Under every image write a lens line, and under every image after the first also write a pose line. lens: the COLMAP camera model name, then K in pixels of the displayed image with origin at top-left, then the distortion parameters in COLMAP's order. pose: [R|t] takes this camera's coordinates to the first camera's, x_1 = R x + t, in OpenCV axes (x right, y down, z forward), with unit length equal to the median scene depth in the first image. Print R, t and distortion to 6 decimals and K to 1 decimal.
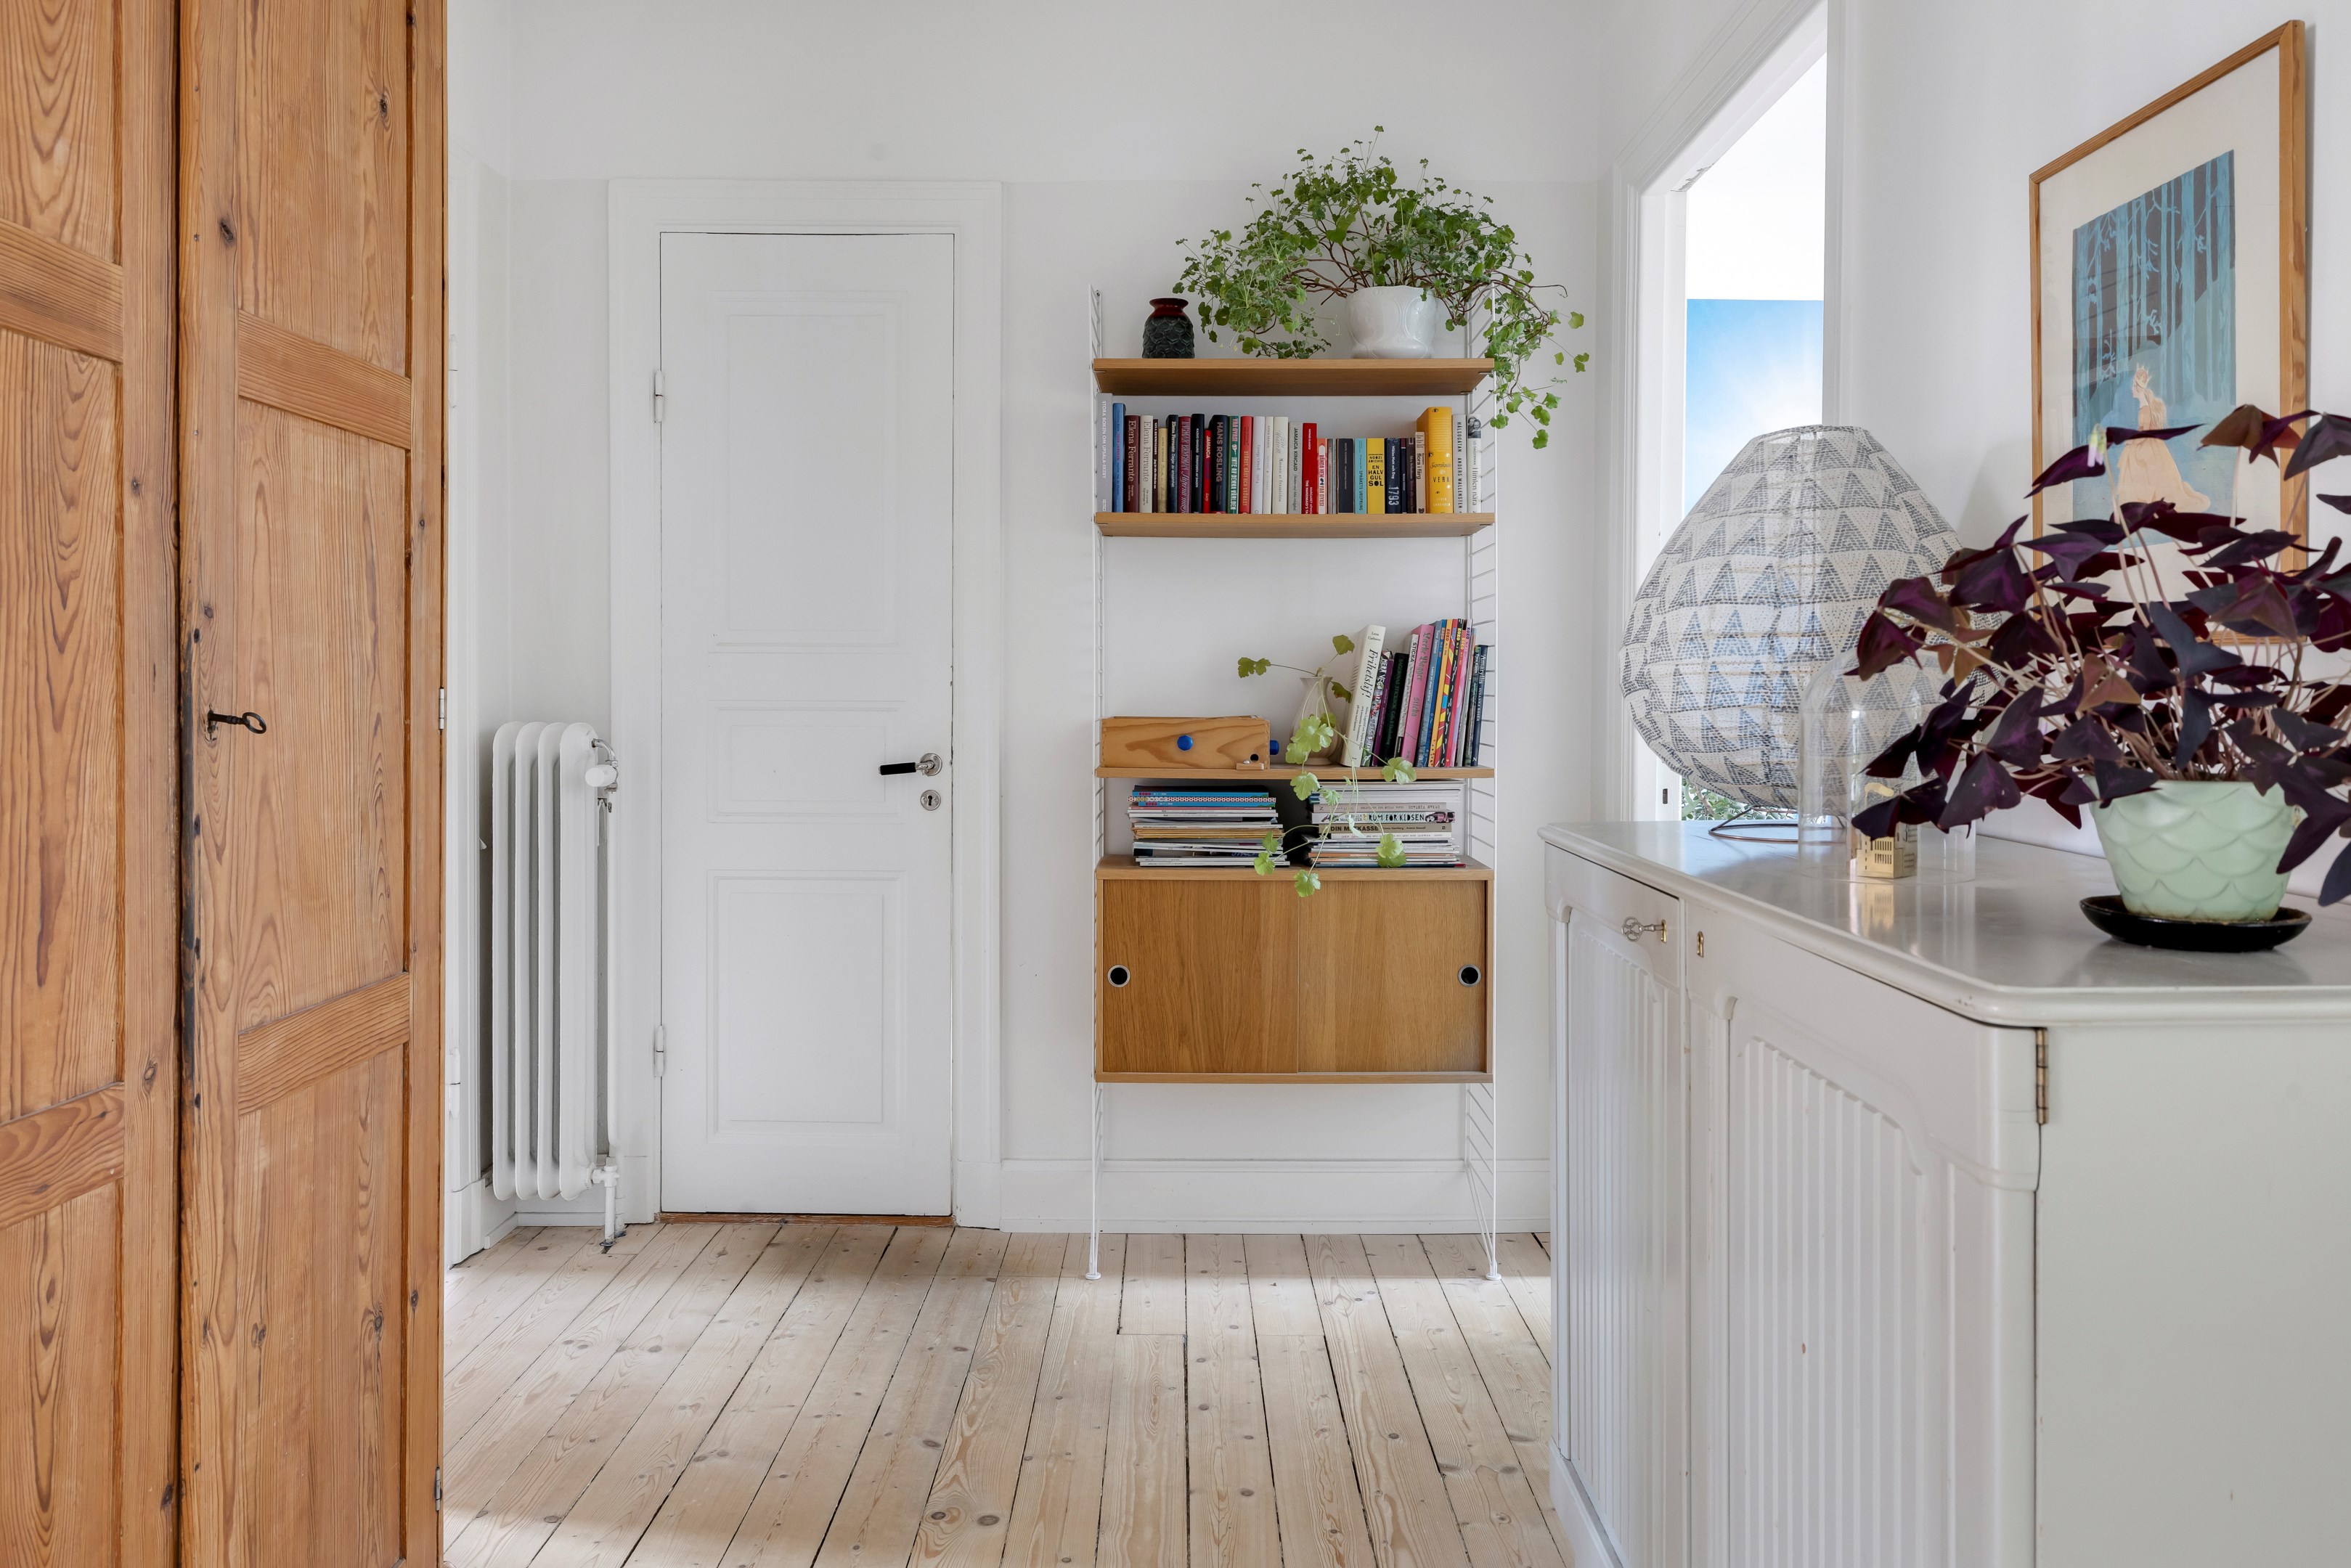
lens RADIAL K [[1624.8, 0, 1155.8], [0, 1624.8, 729.1], [0, 0, 1]] dist [-0.010951, 0.003790]
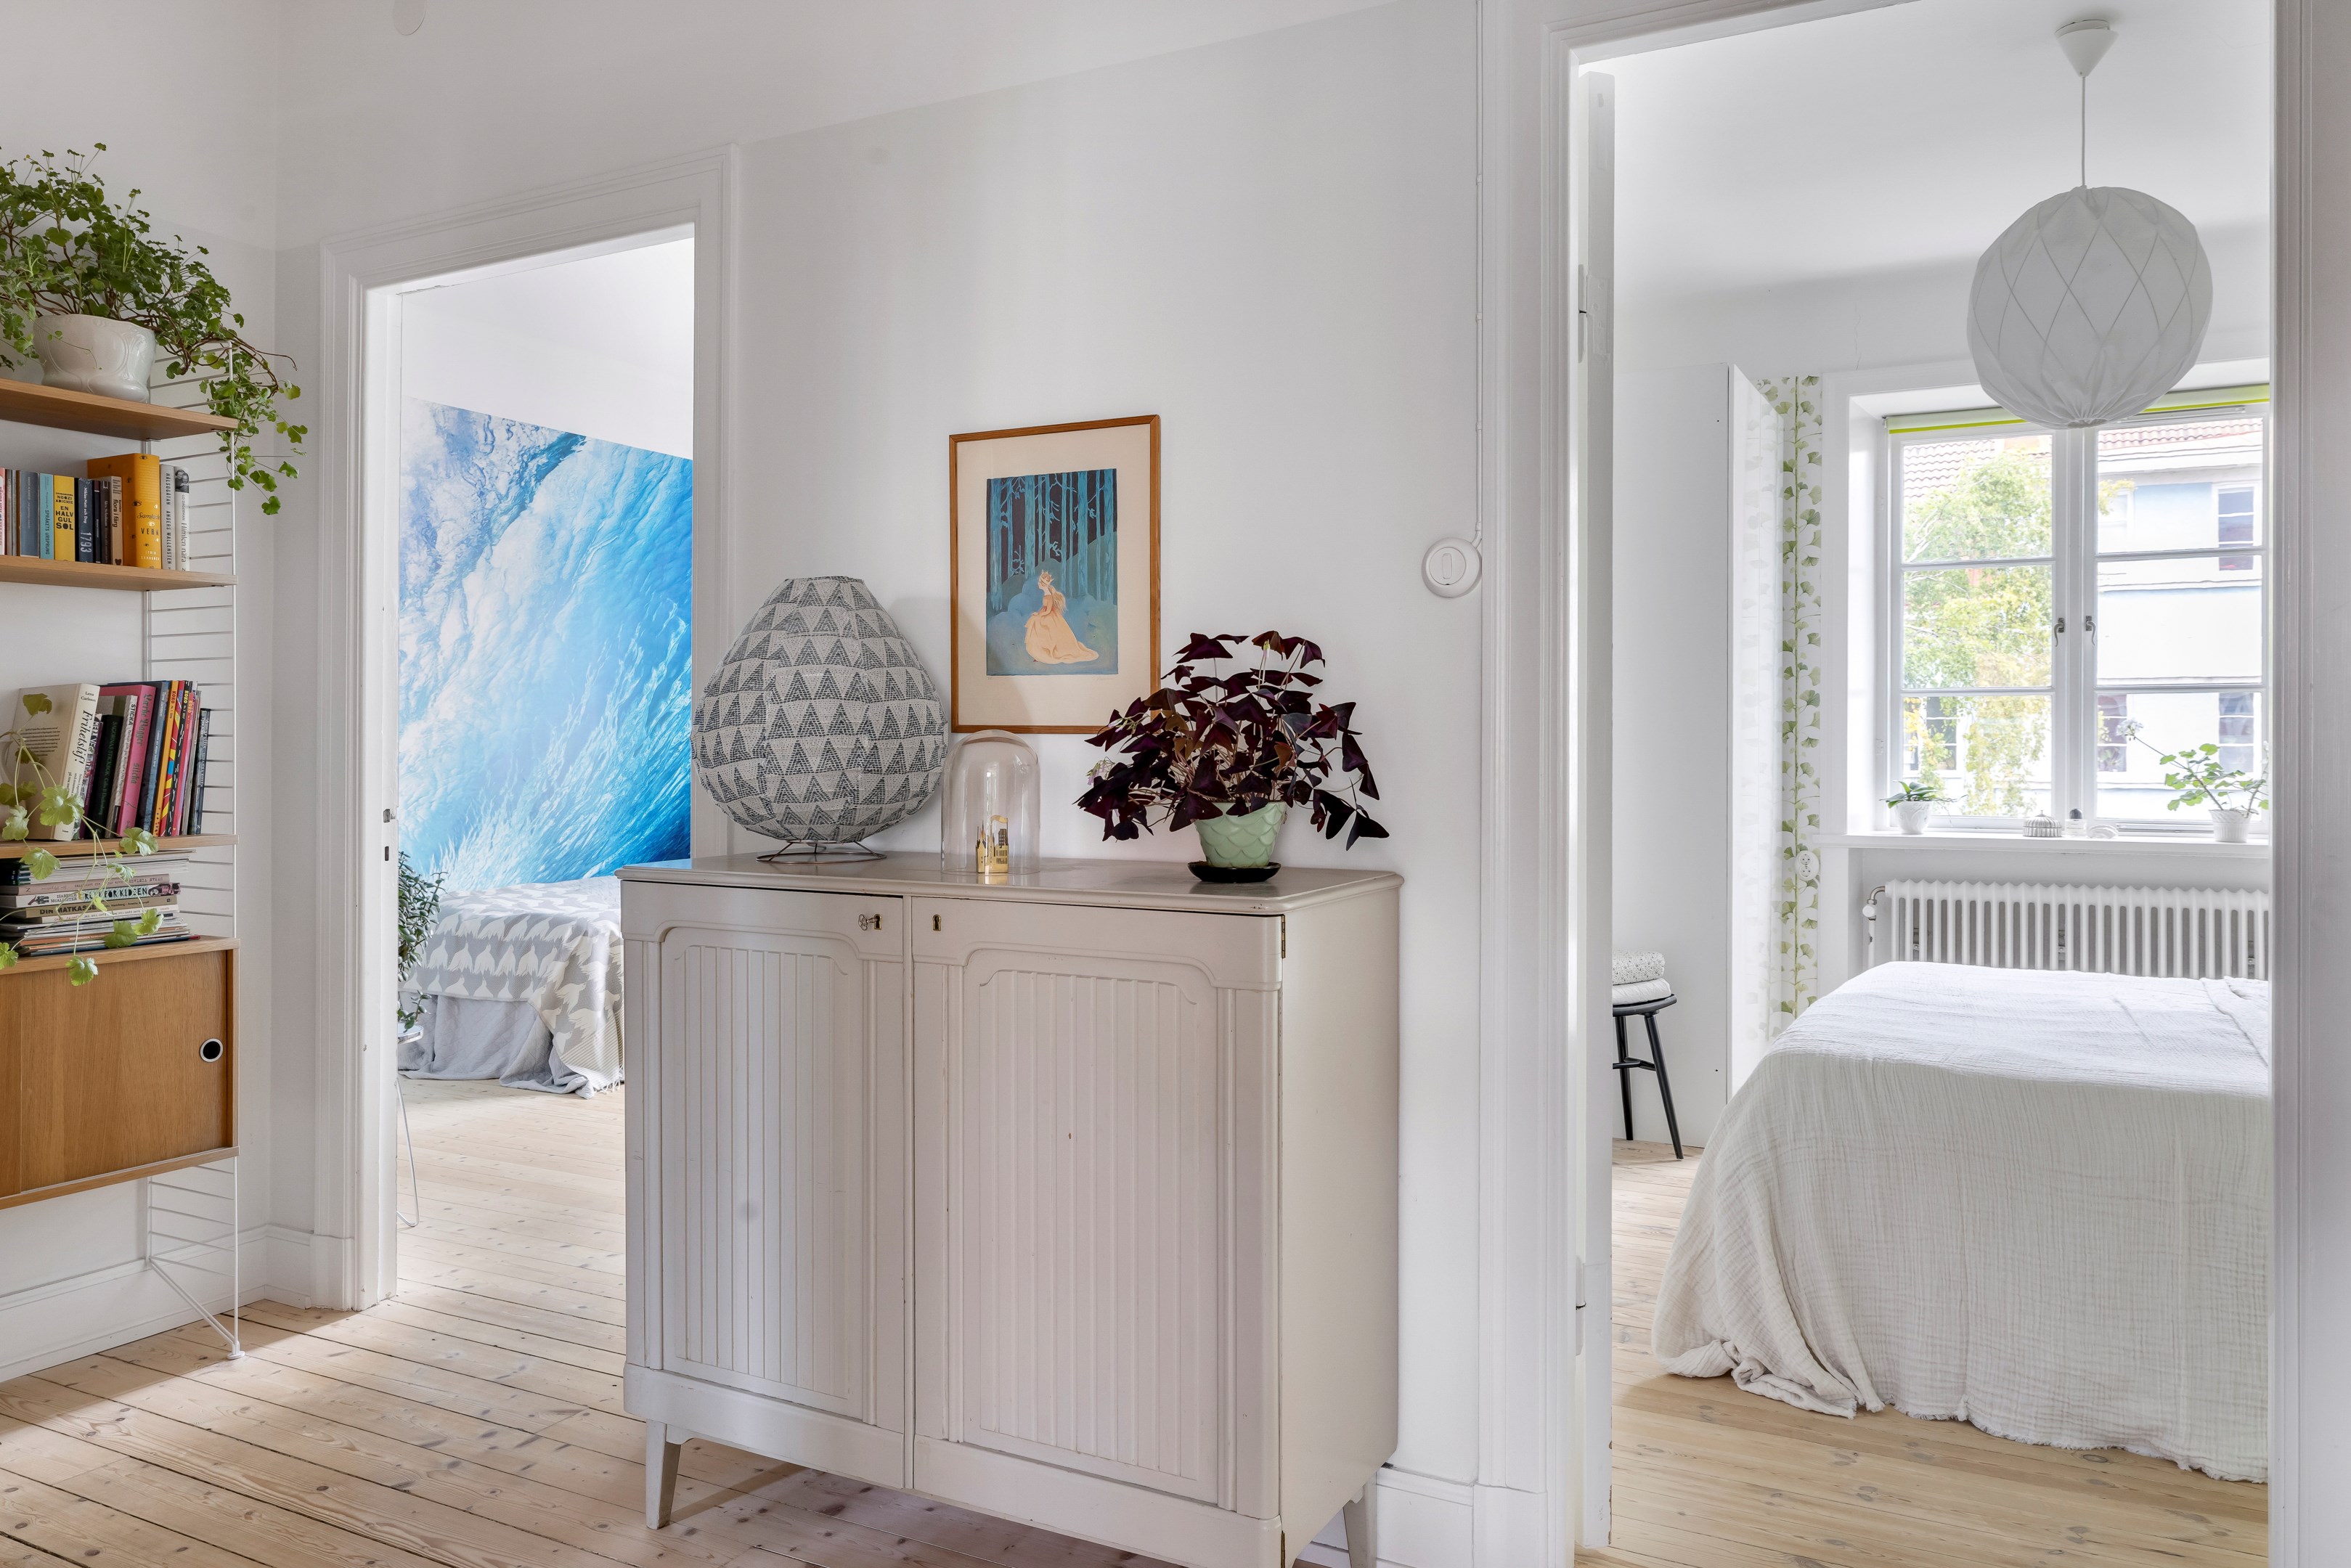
lens RADIAL K [[1624.8, 0, 1247.9], [0, 1624.8, 766.1], [0, 0, 1]] dist [-0.010951, 0.003790]
pose [[0.445186, -0.007020, 0.895410, -0.392369], [0.019345, 0.999811, -0.001780, -0.003743], [-0.895229, 0.018114, 0.445238, 0.014652]]
